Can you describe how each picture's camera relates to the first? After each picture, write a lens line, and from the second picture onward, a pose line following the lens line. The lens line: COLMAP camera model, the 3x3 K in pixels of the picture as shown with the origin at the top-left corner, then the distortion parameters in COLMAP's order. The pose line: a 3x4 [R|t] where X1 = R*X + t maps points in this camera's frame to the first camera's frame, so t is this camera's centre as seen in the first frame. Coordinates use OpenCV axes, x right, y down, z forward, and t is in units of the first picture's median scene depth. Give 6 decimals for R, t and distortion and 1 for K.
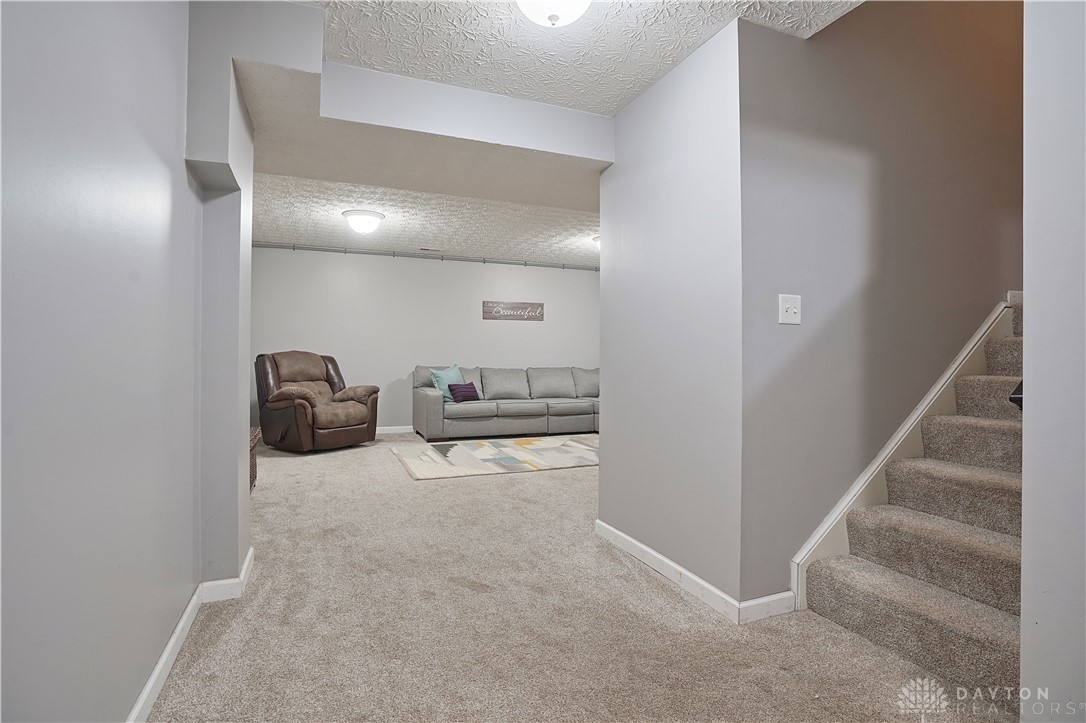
lens RADIAL K [[535.4, 0, 543.0], [0, 535.4, 361.5], [0, 0, 1]] dist [-0.072208, -0.000055]
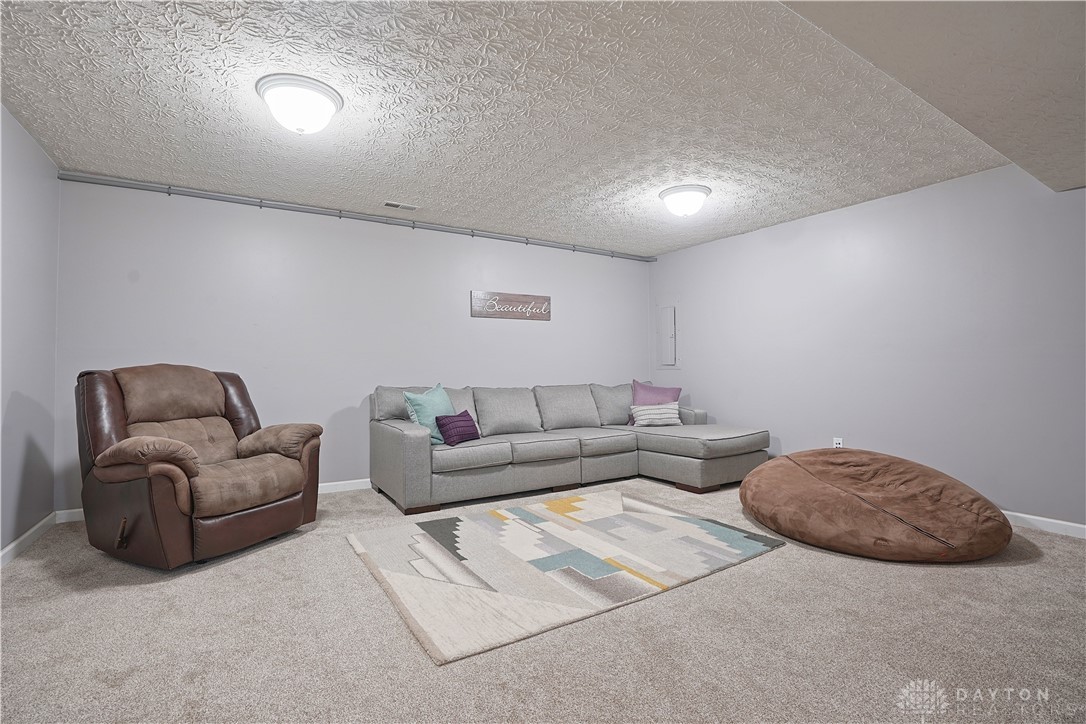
lens RADIAL K [[499.7, 0, 536.3], [0, 499.7, 358.2], [0, 0, 1]] dist [-0.072564, 0.027084]
pose [[0.987700, -0.007204, 0.156198, -0.157202], [0.011857, 0.999512, -0.028883, -0.006997], [-0.155914, 0.030380, 0.987303, 0.422067]]
